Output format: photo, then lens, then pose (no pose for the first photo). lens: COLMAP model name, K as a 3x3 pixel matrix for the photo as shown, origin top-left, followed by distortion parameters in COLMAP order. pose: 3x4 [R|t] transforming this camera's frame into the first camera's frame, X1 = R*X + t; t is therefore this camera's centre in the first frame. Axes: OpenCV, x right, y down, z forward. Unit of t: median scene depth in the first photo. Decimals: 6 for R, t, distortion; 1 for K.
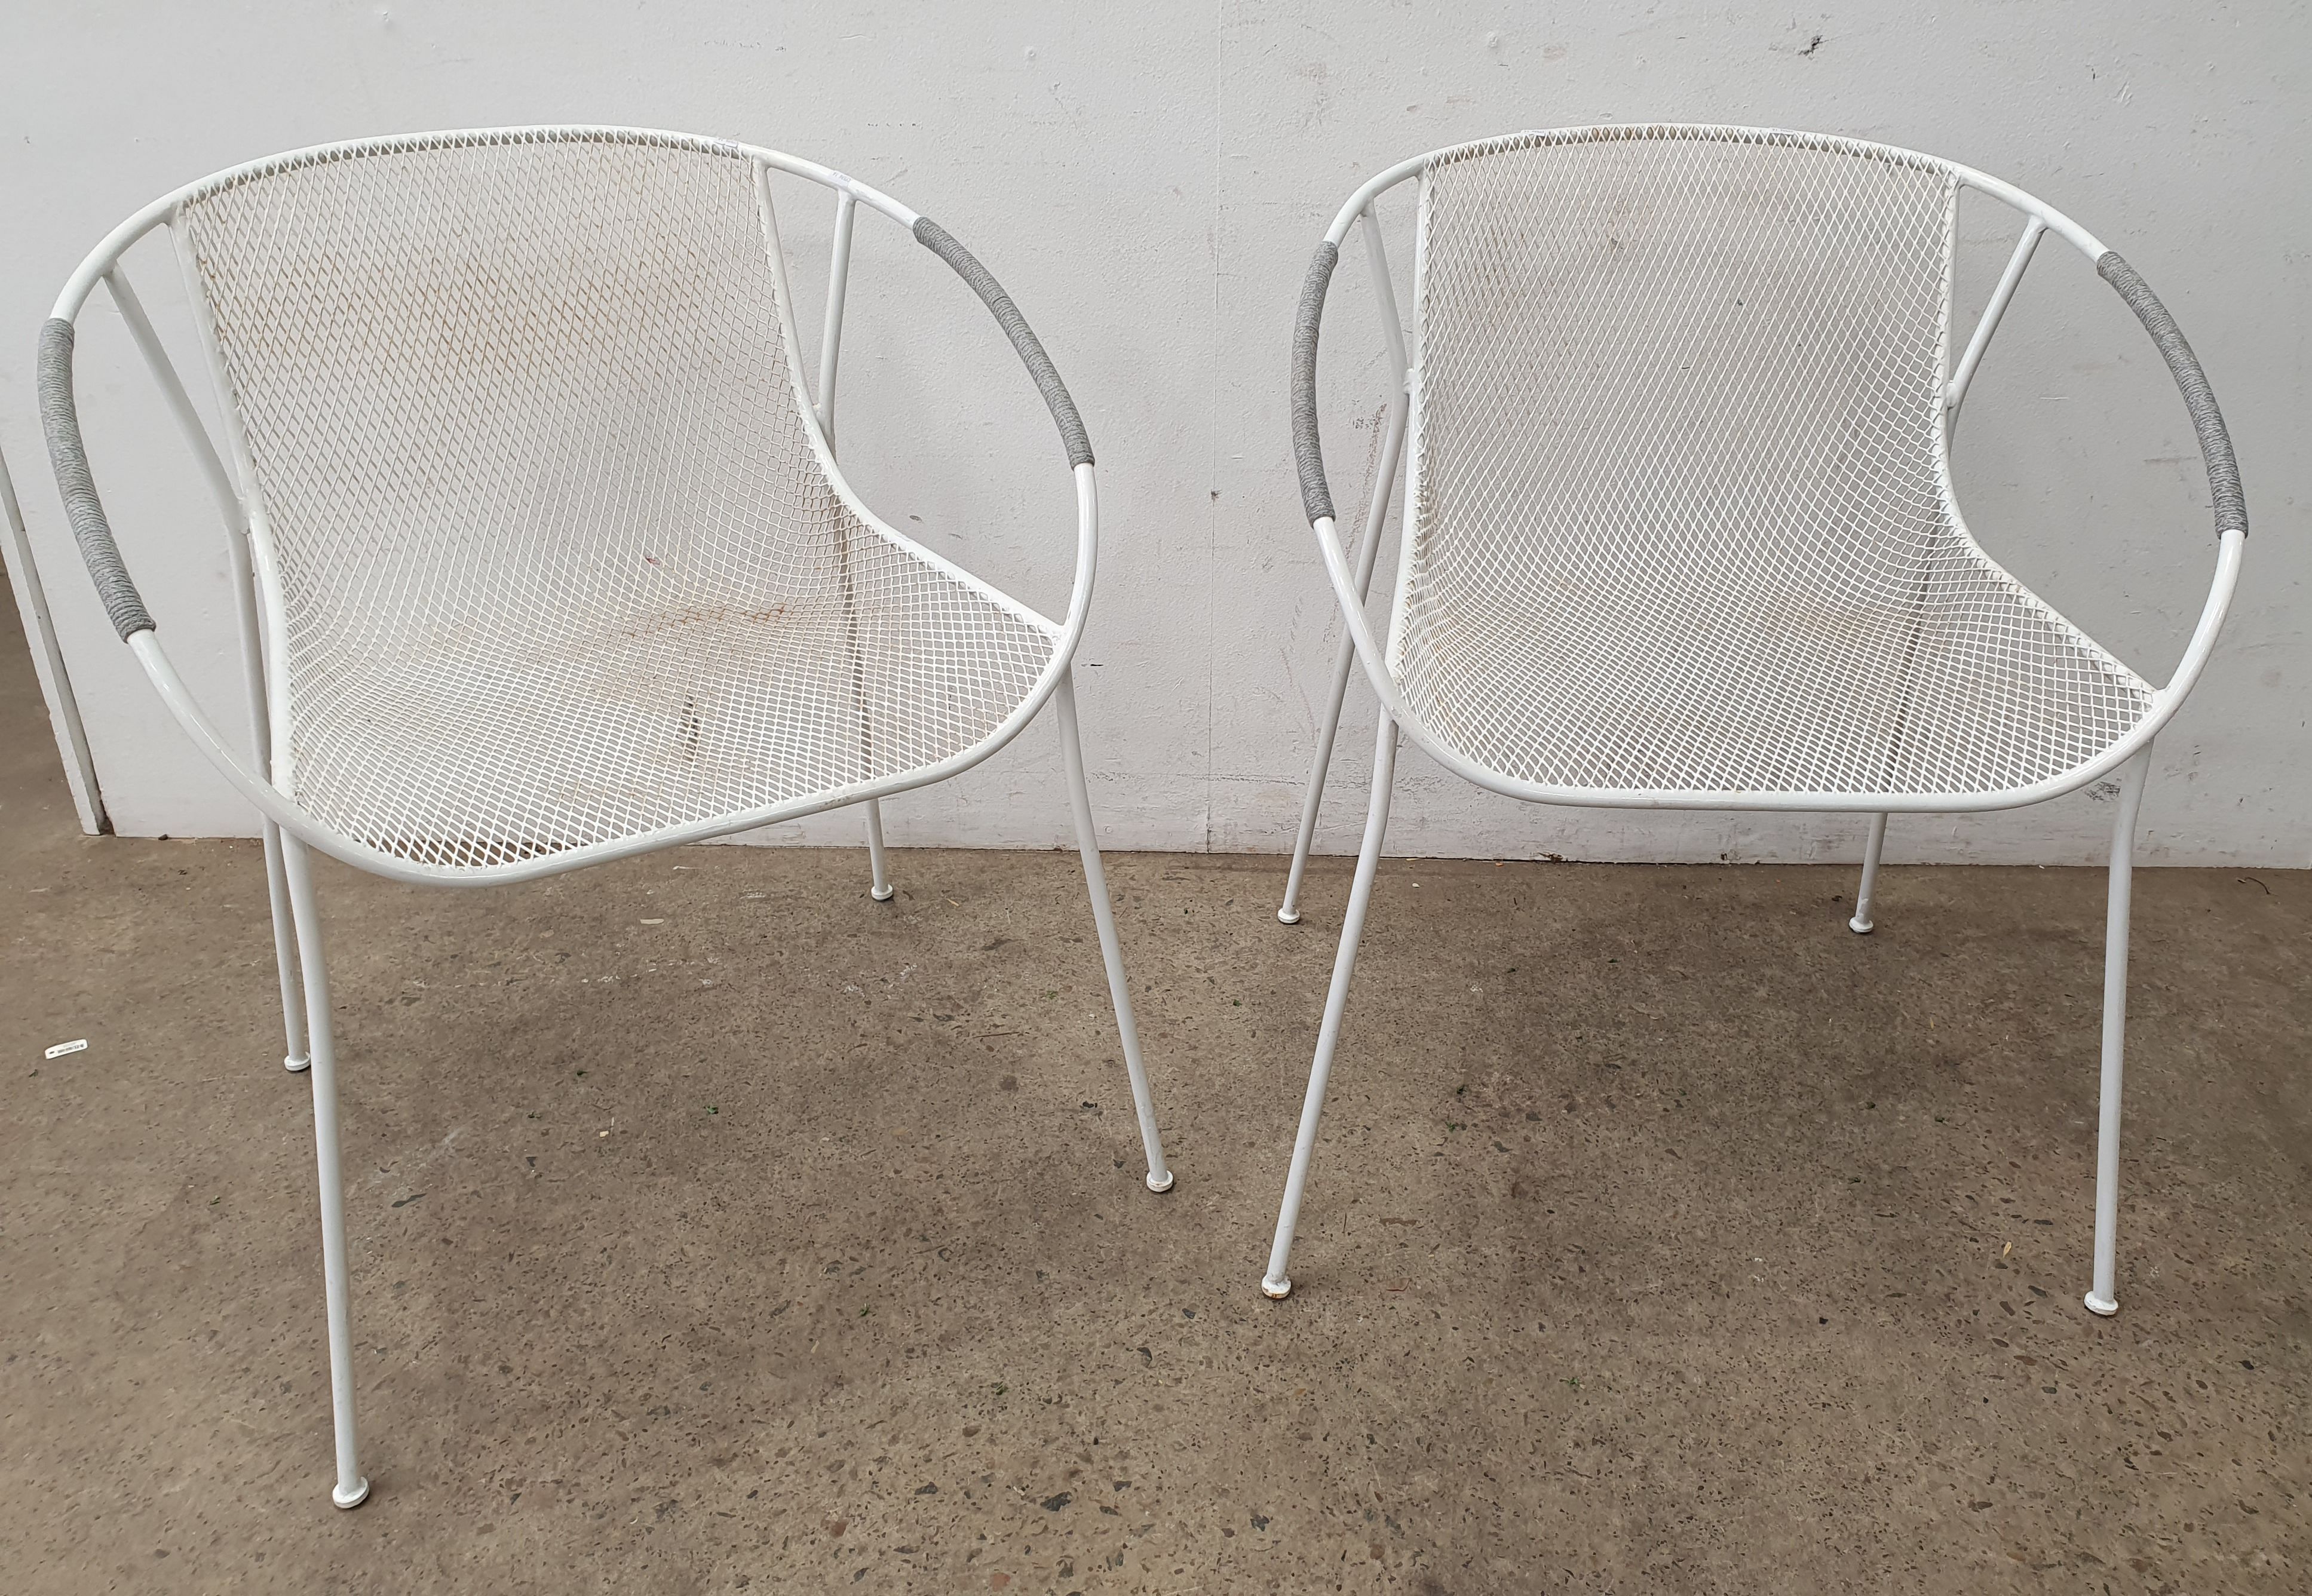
lens RADIAL K [[1849.1, 0, 1204.1], [0, 1849.1, 725.1], [0, 0, 1]] dist [0.014878, 0.010498]
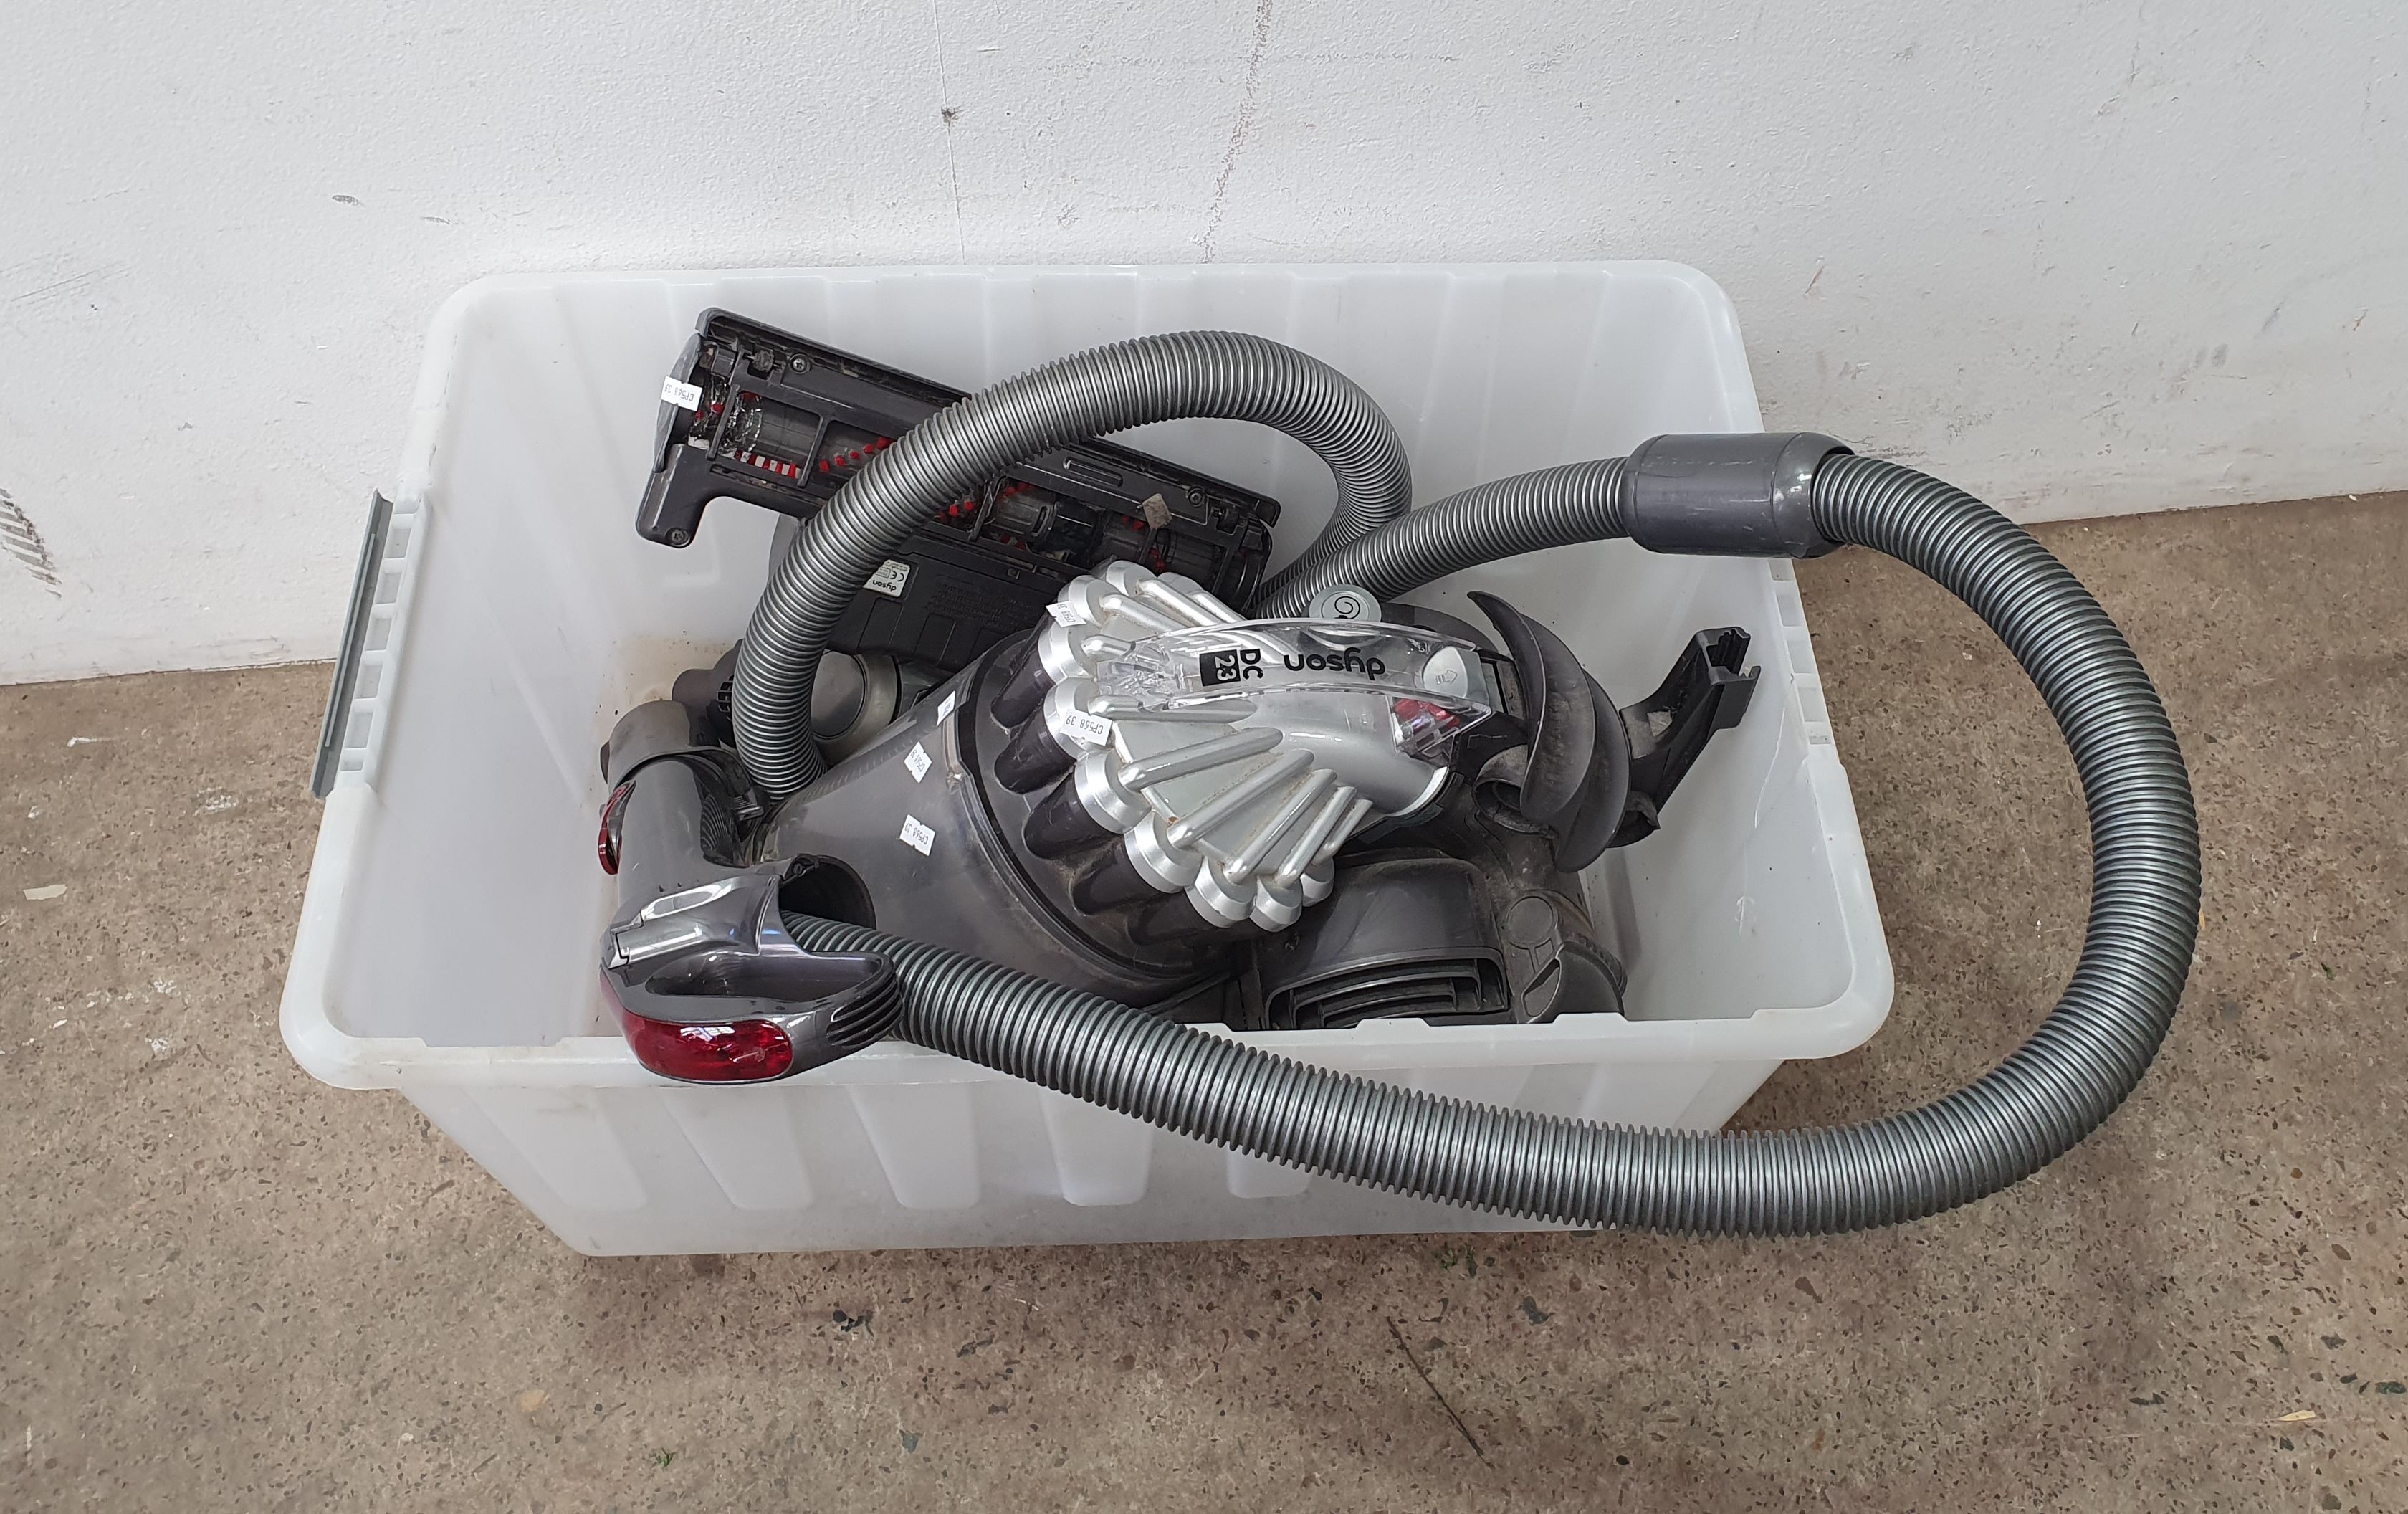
lens RADIAL K [[2235.2, 0, 1192.1], [0, 2235.2, 576.5], [0, 0, 1]] dist [0.010186, 0.000000]
pose [[0.993416, -0.094563, 0.064668, 0.023692], [0.054523, 0.886726, 0.459069, -0.335107], [-0.100754, -0.452520, 0.886044, 0.471006]]
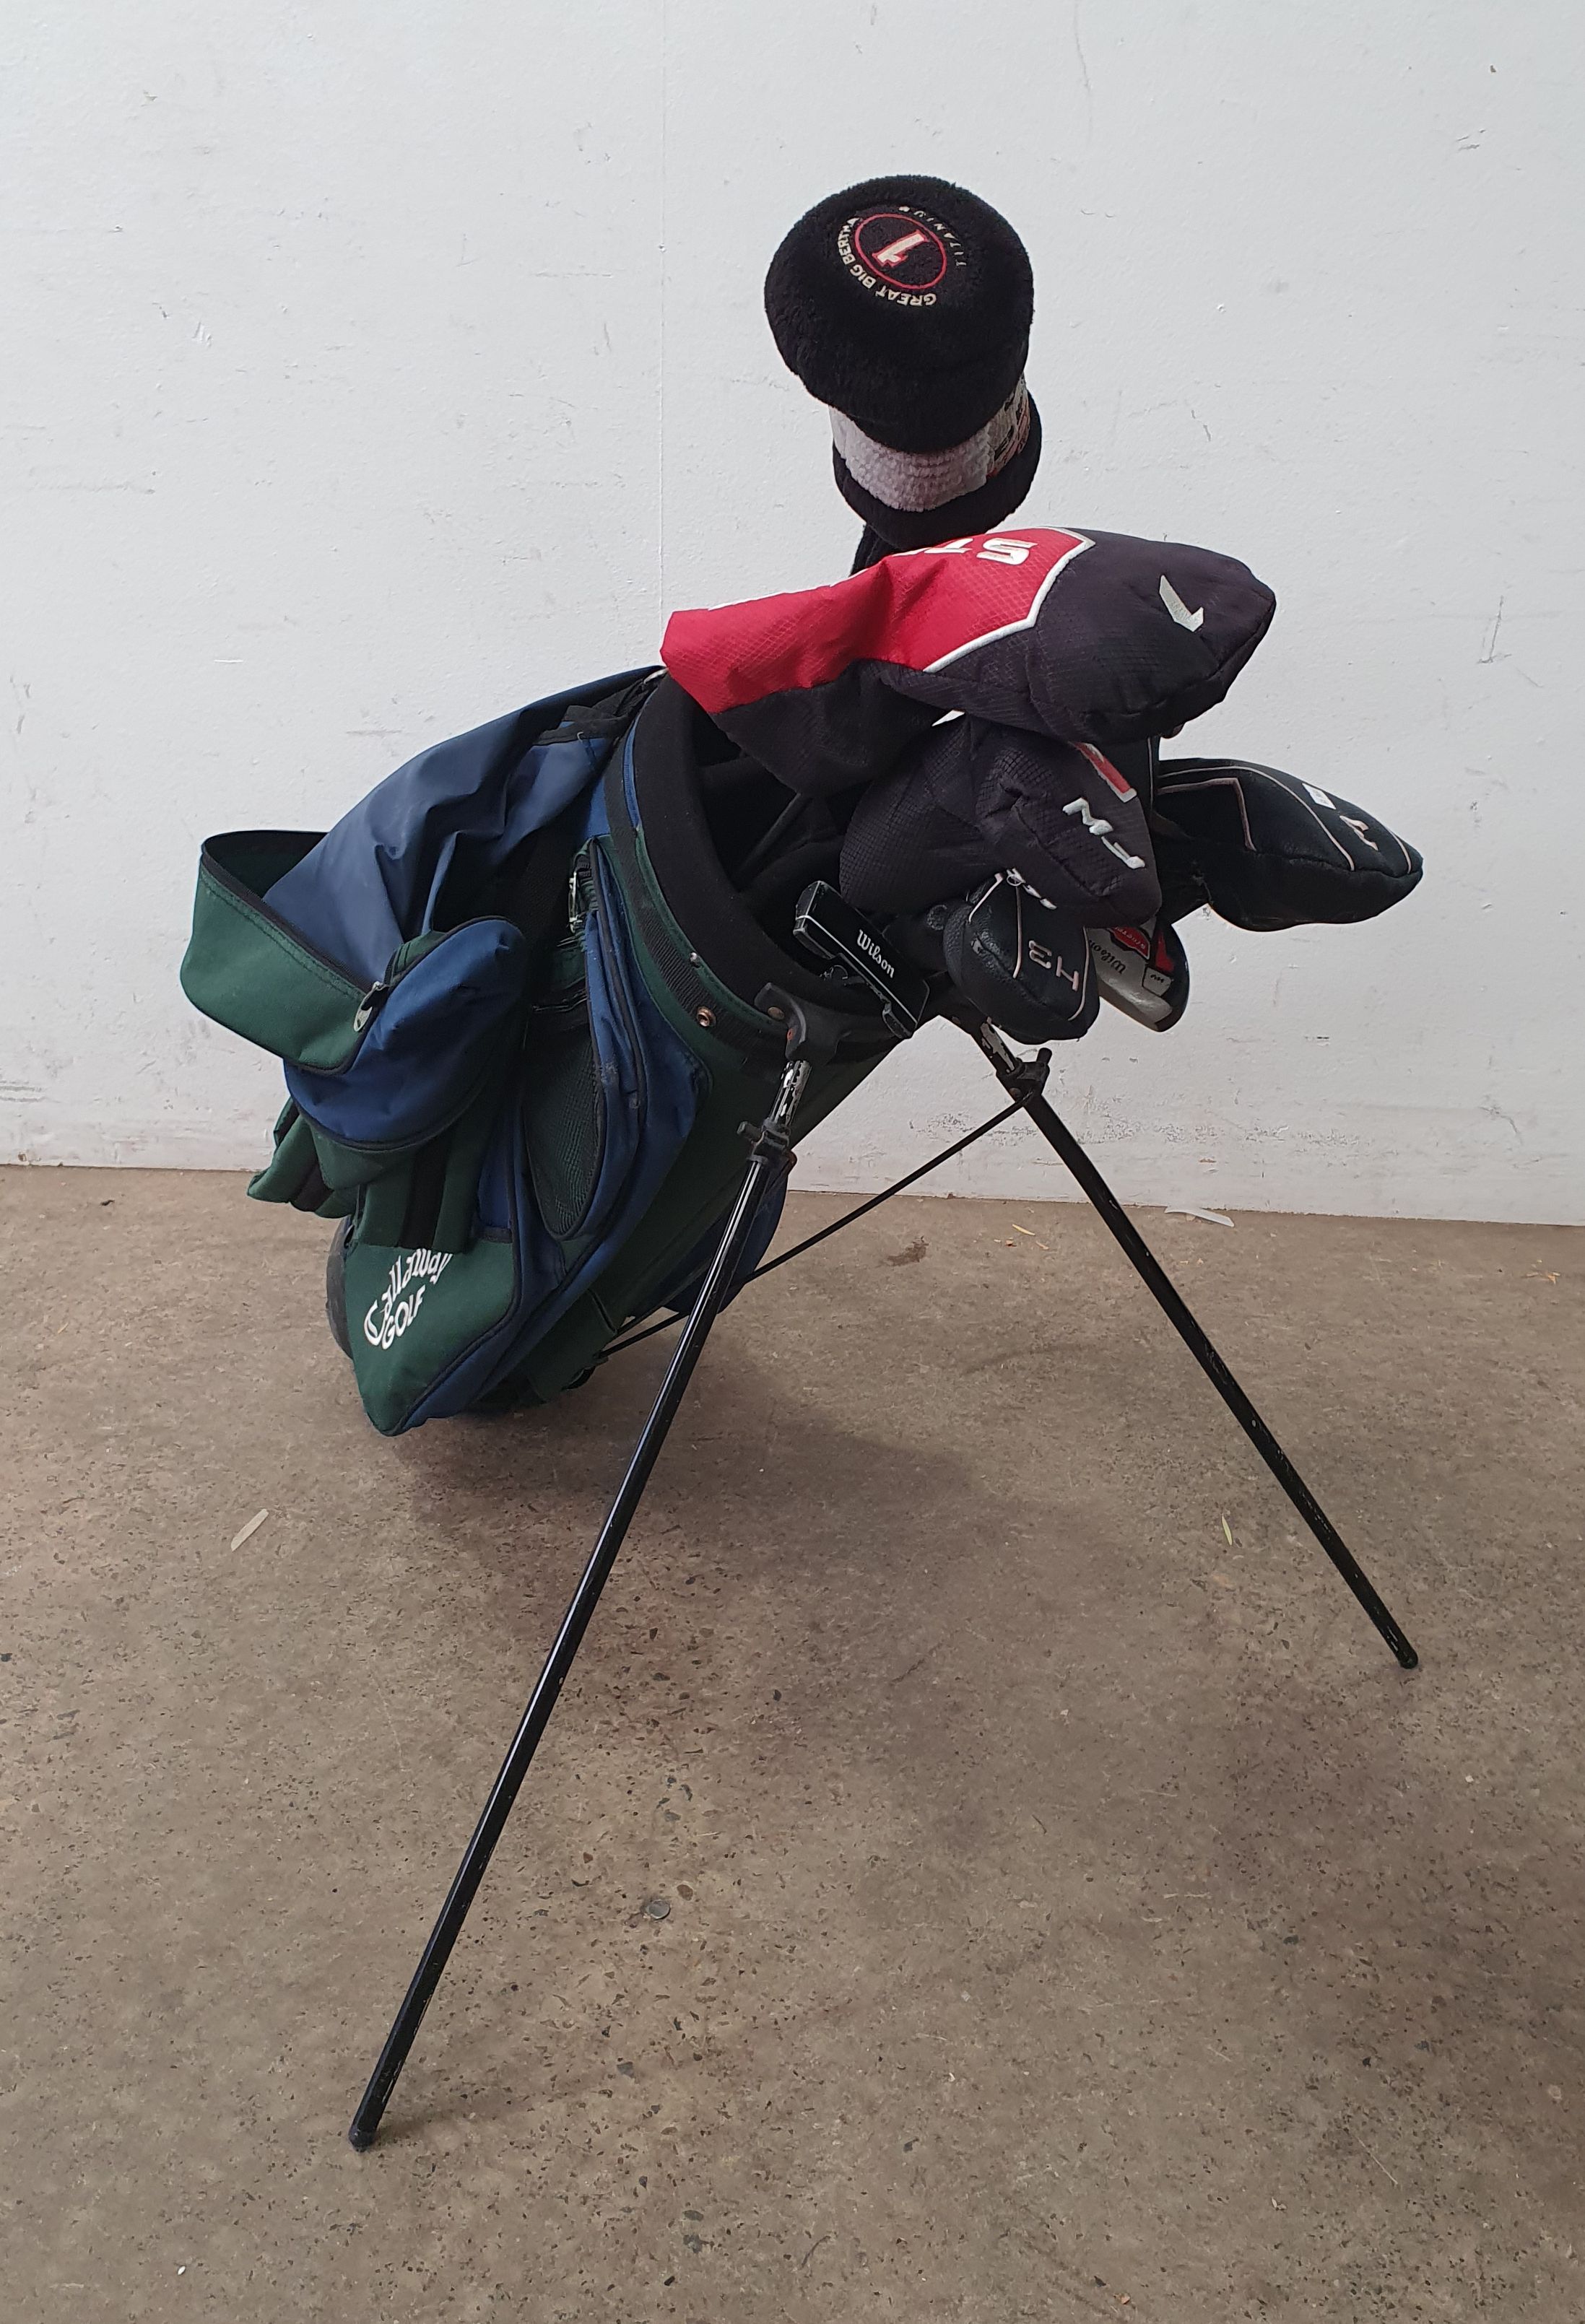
lens RADIAL K [[2250.7, 0, 801.7], [0, 2250.7, 1112.0], [0, 0, 1]] dist [0.037205, 0.000000]
pose [[0.999756, 0.022071, -0.000163, 0.849818], [-0.022065, 0.999633, 0.015746, 0.028481], [0.000511, -0.015739, 0.999876, -0.152566]]
